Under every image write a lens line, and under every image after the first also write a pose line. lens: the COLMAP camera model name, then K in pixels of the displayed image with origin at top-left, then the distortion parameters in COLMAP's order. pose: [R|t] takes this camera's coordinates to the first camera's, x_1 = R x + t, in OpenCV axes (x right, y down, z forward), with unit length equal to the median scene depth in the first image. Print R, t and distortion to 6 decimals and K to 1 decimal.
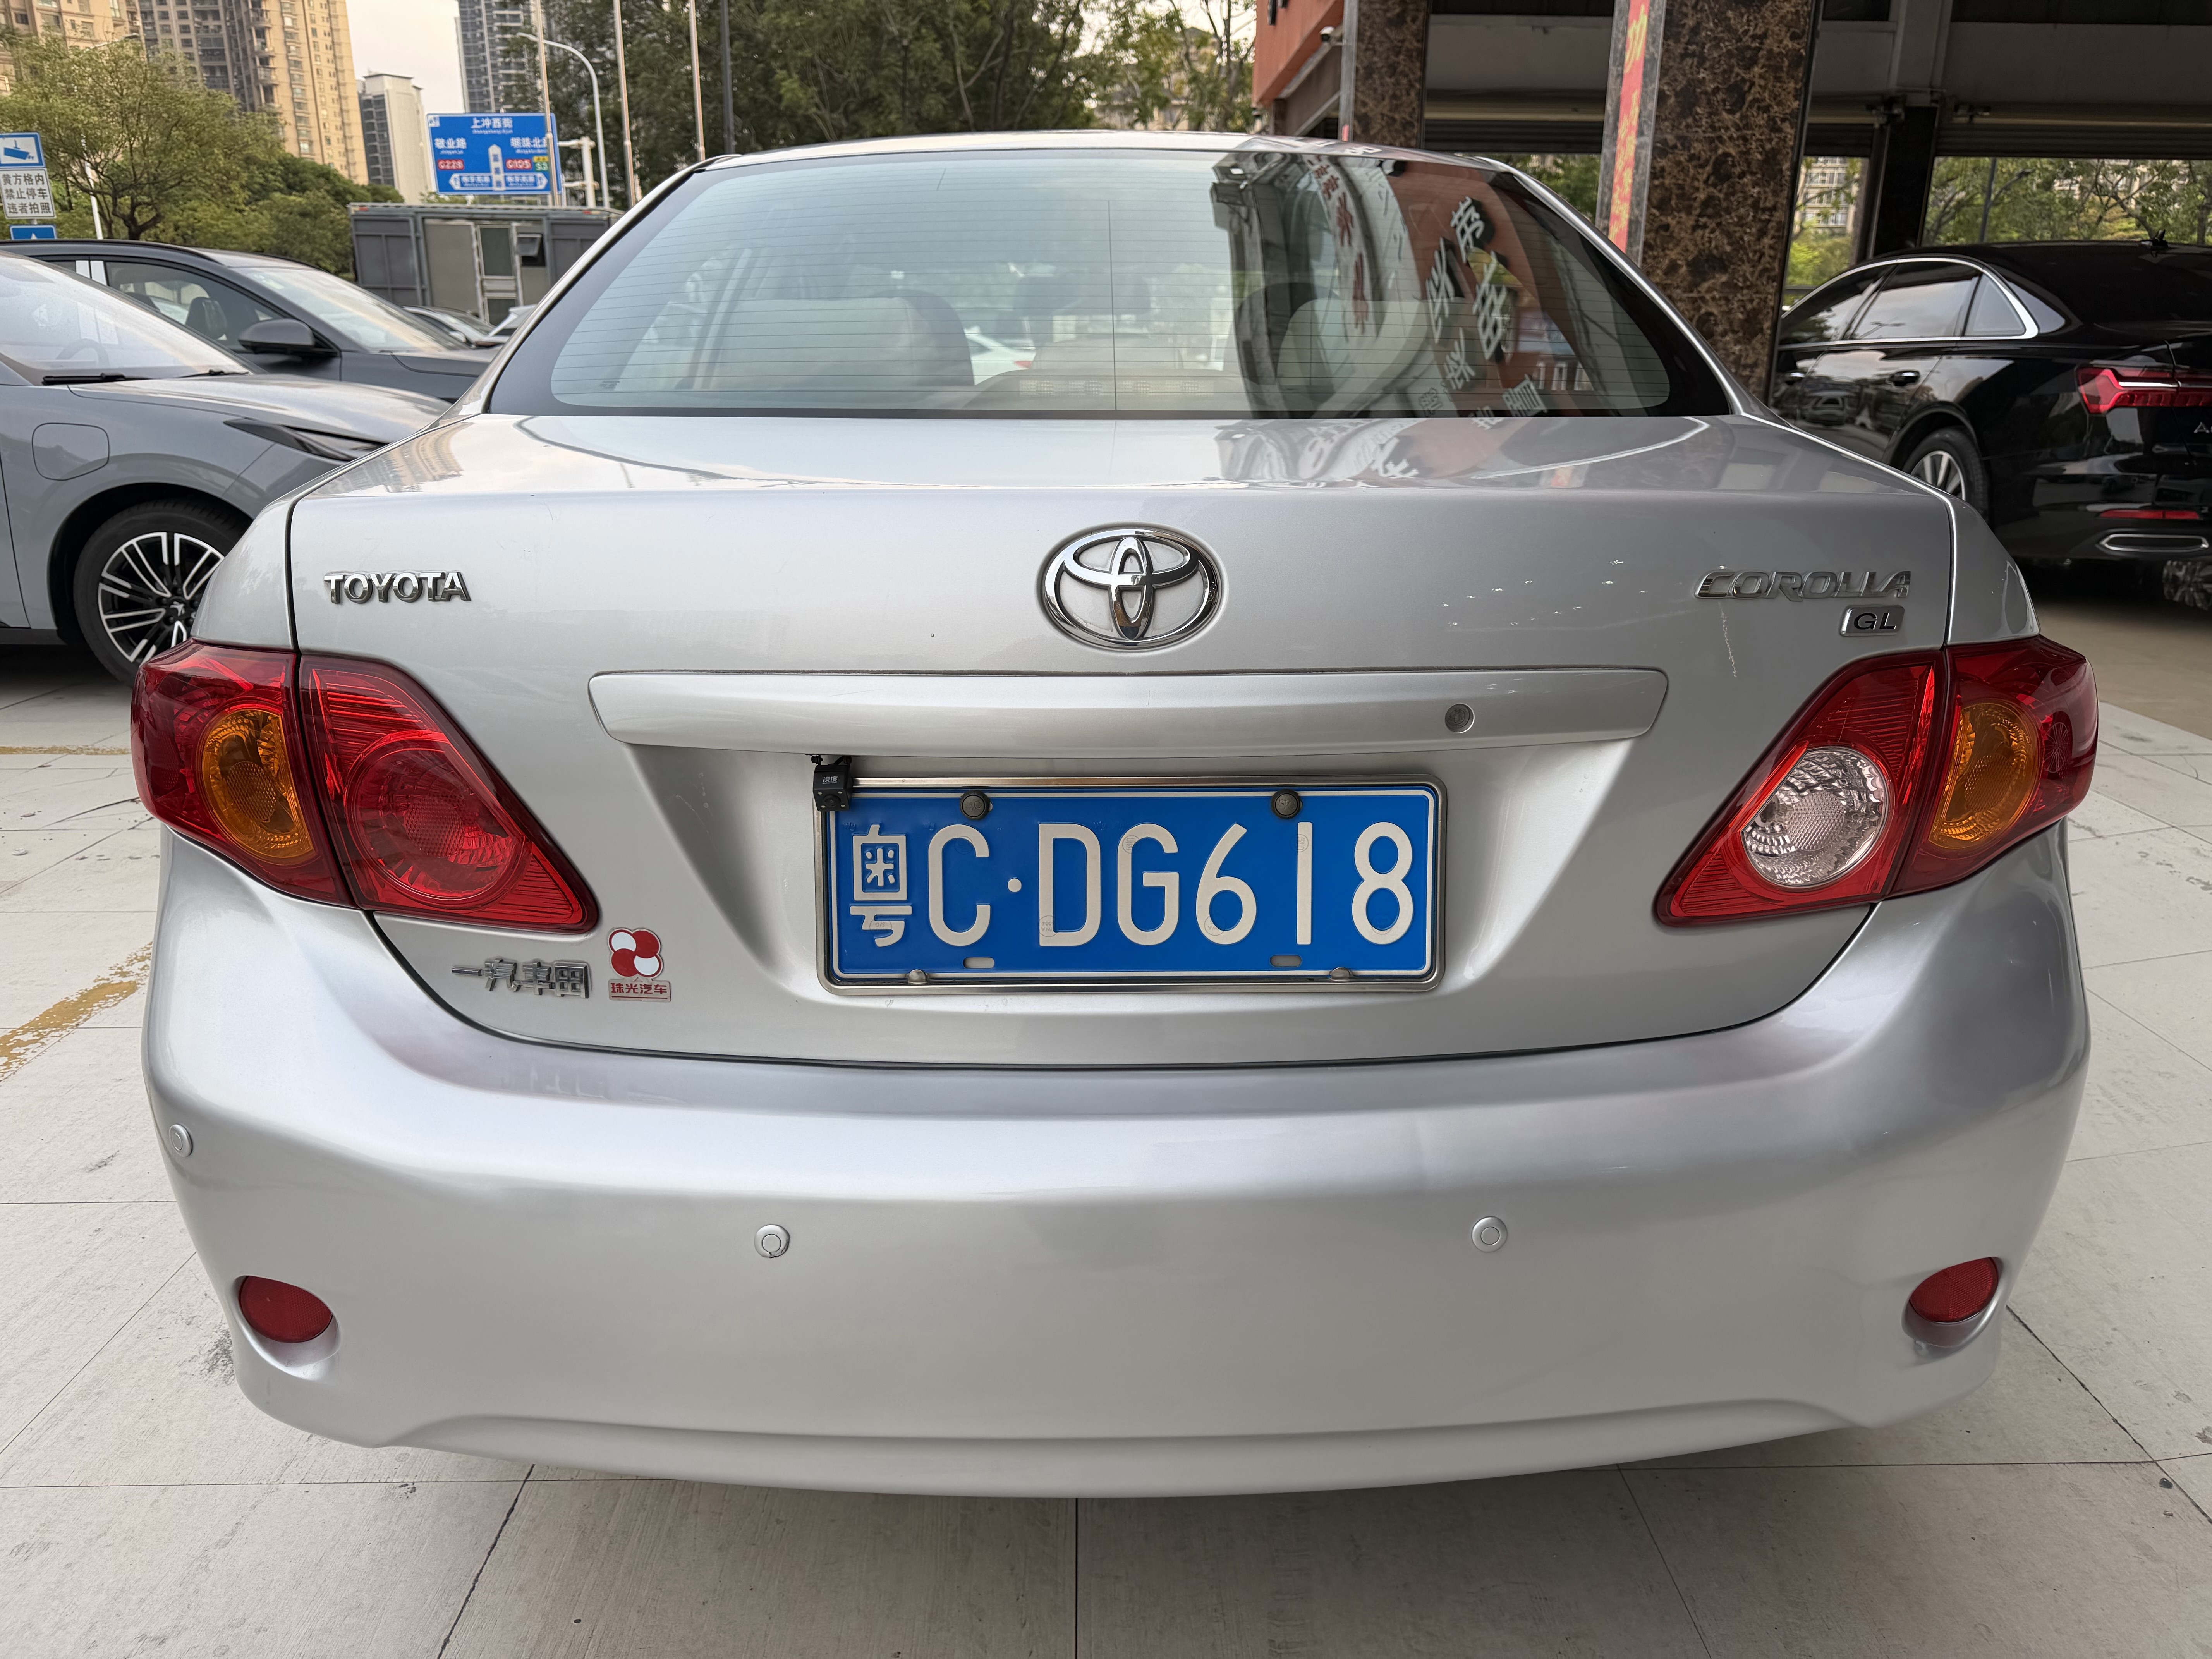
lens RADIAL K [[1589.5, 0, 1112.5], [0, 1589.5, 792.1], [0, 0, 1]] dist [0.012636, 0.002893]
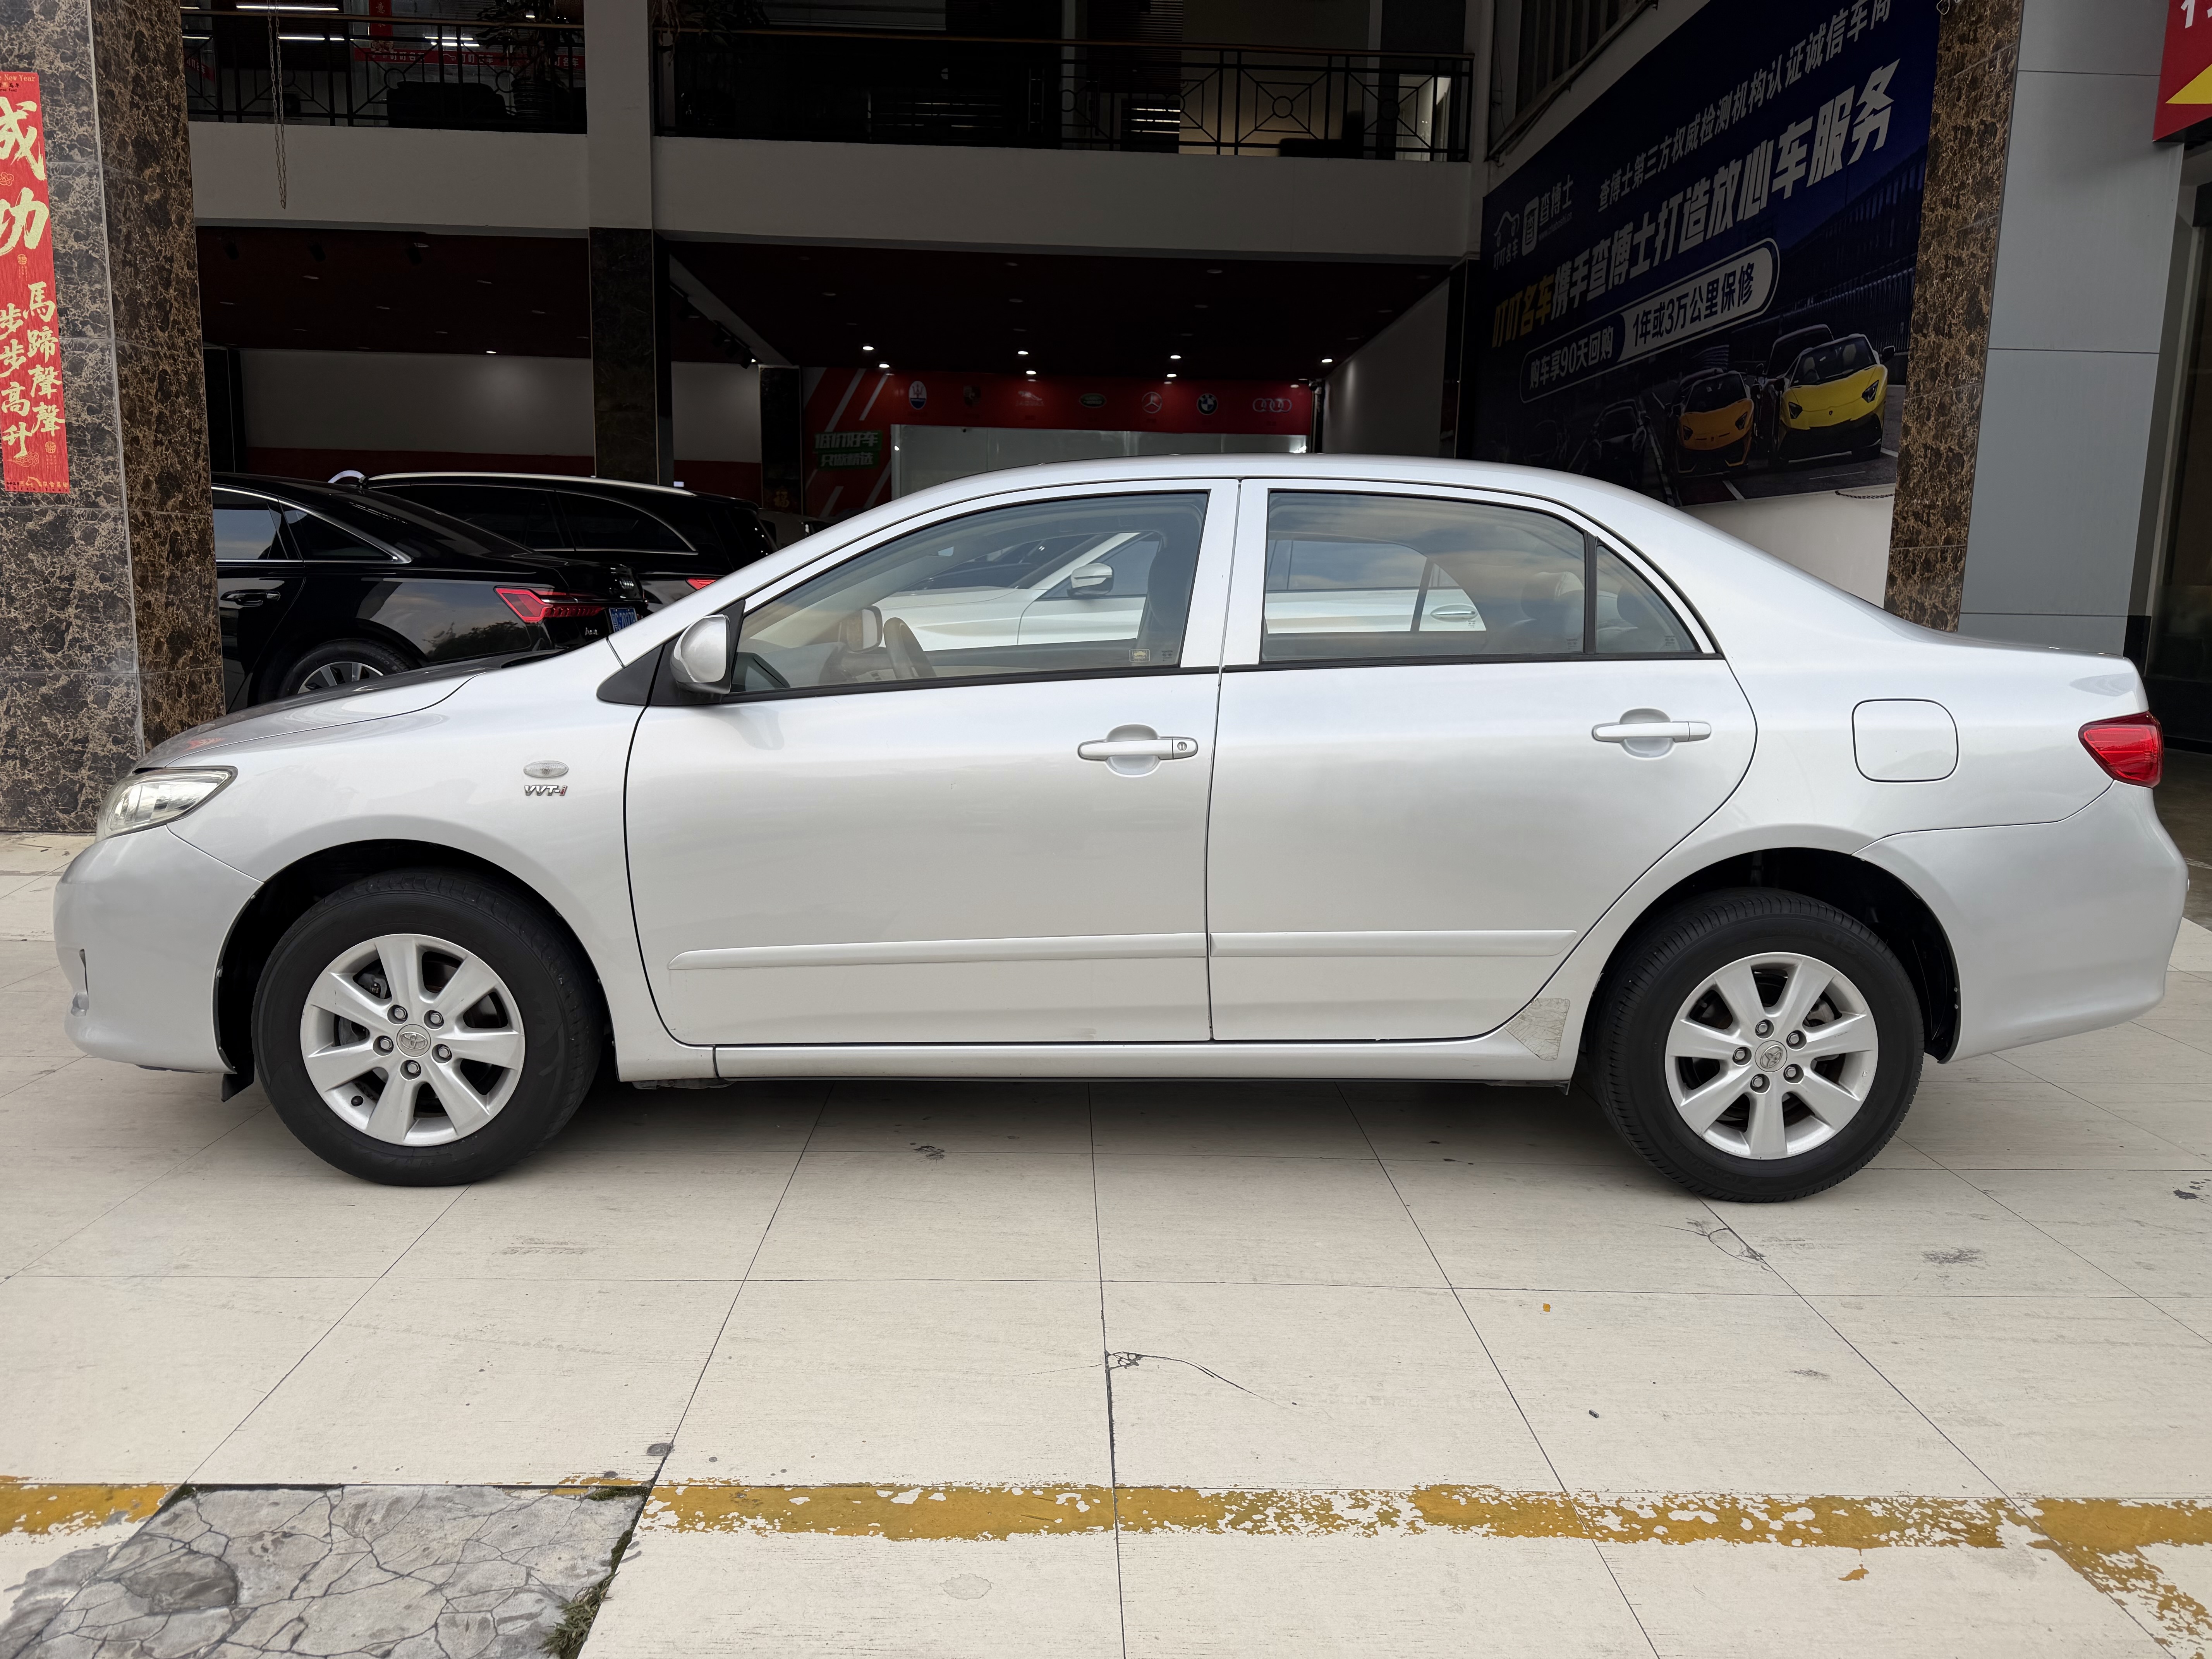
lens RADIAL K [[1574.9, 0, 1103.5], [0, 1574.9, 801.8], [0, 0, 1]] dist [-0.000201, 0.005889]
pose [[0.004914, -0.146423, 0.989210, -3.285255], [0.256634, 0.956275, 0.140274, -0.791890], [-0.966496, 0.253176, 0.042276, 2.703276]]
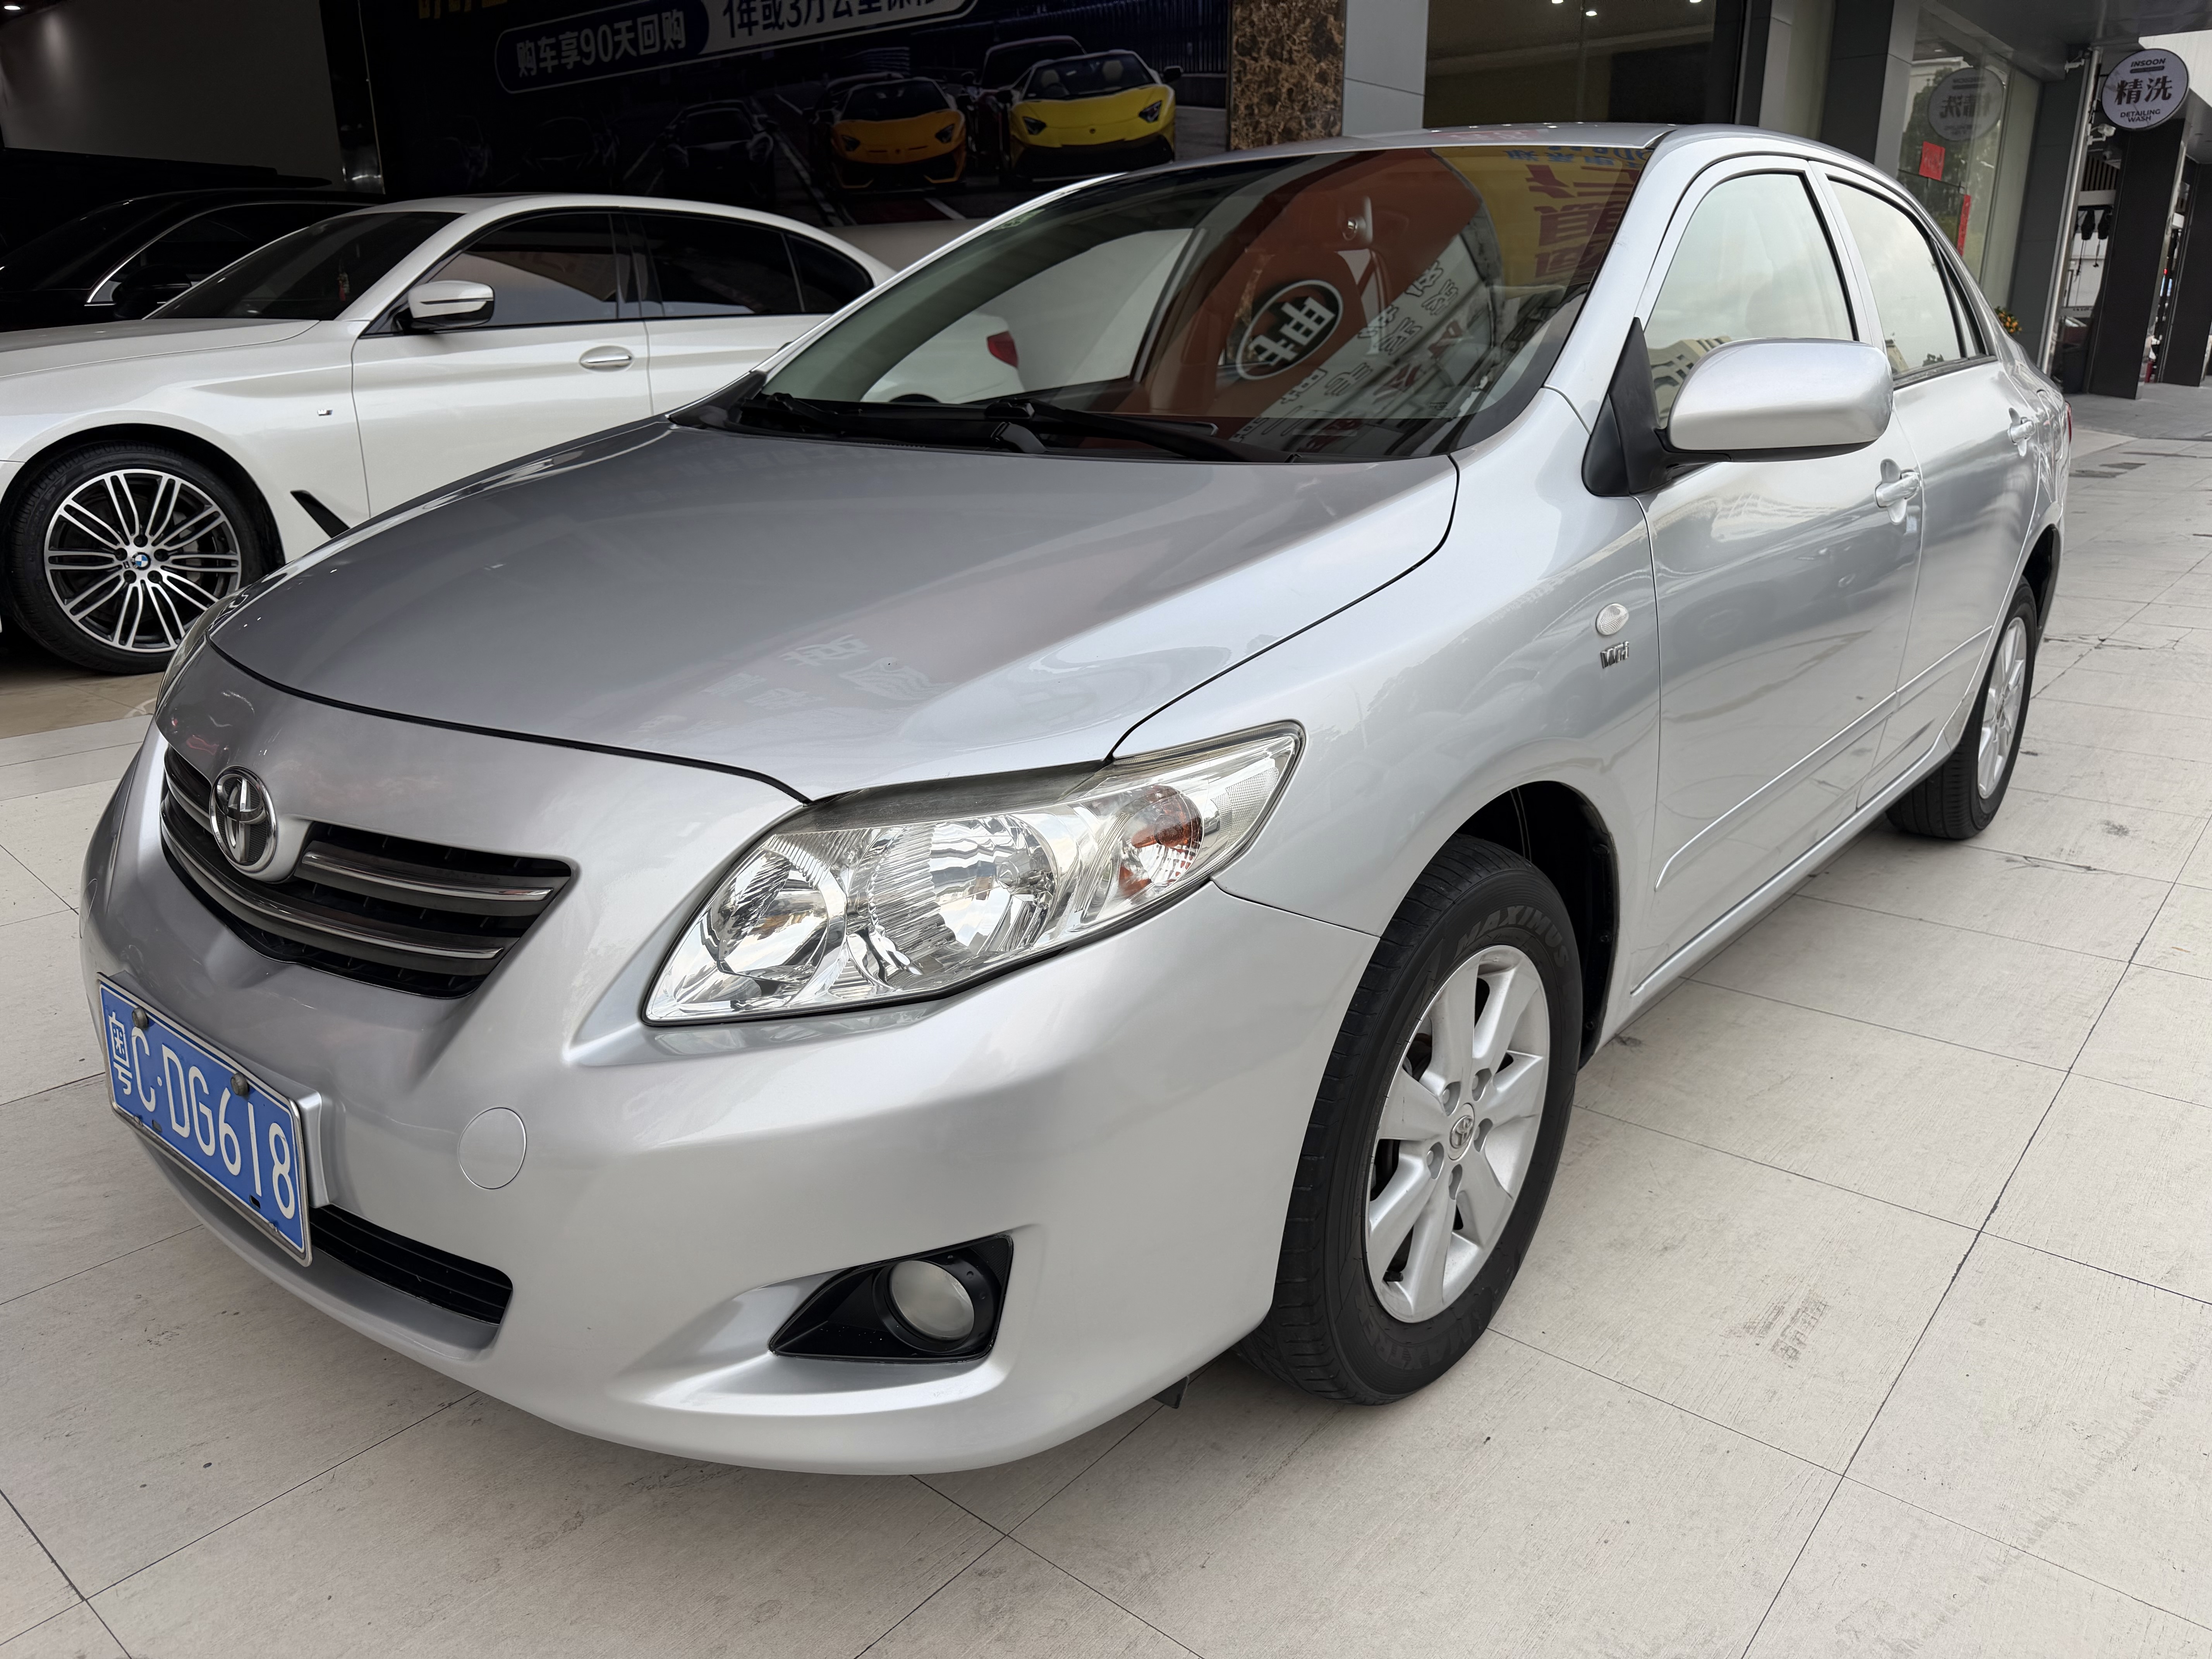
lens RADIAL K [[1574.9, 0, 1103.5], [0, 1574.9, 801.8], [0, 0, 1]] dist [-0.000201, 0.005889]
pose [[-0.751220, -0.195102, 0.630558, -1.381561], [0.174926, 0.862310, 0.475208, -1.331775], [-0.636450, 0.467287, -0.613656, 4.926360]]
